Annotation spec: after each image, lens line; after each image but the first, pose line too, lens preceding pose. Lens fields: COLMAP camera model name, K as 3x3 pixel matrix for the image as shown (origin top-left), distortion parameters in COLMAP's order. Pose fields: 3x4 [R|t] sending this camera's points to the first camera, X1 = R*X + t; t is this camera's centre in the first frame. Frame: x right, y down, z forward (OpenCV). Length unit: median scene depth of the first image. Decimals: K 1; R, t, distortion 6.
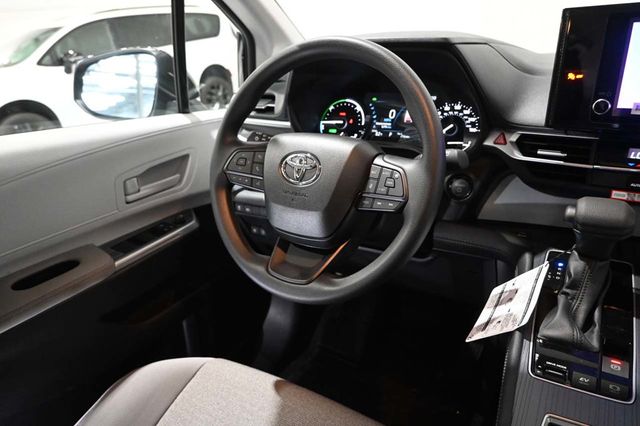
lens RADIAL K [[438.5, 0, 318.6], [0, 438.5, 211.0], [0, 0, 1]] dist [0.005644, -0.006739]
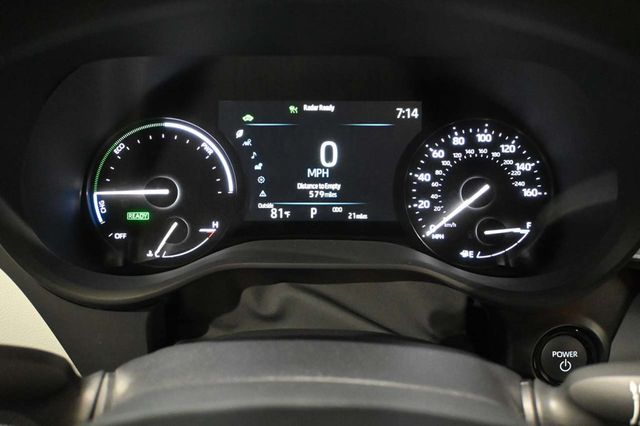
lens RADIAL K [[497.3, 0, 320.5], [0, 497.3, 211.7], [0, 0, 1]] dist [0.000108, -0.003392]
pose [[0.836708, -0.187776, 0.514451, -0.066137], [0.146160, 0.981874, 0.120671, -0.291082], [-0.527785, -0.025775, 0.848987, 0.815772]]
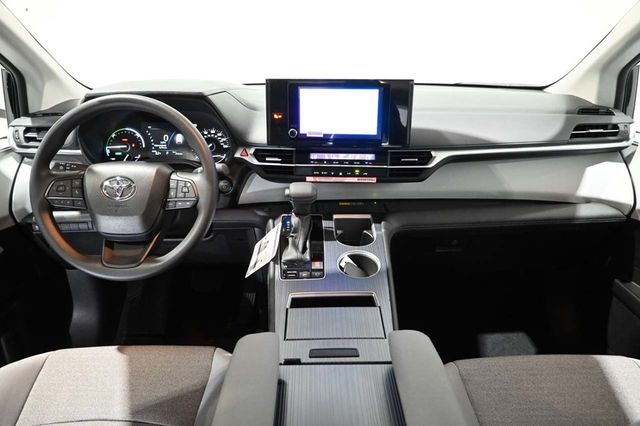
lens RADIAL K [[438.5, 0, 318.8], [0, 438.5, 211.9], [0, 0, 1]] dist [0.005644, -0.006739]
pose [[0.840276, -0.164356, 0.516646, -0.224853], [0.155269, 0.985979, 0.061131, -0.005838], [-0.519450, 0.028852, 0.854014, -0.516545]]
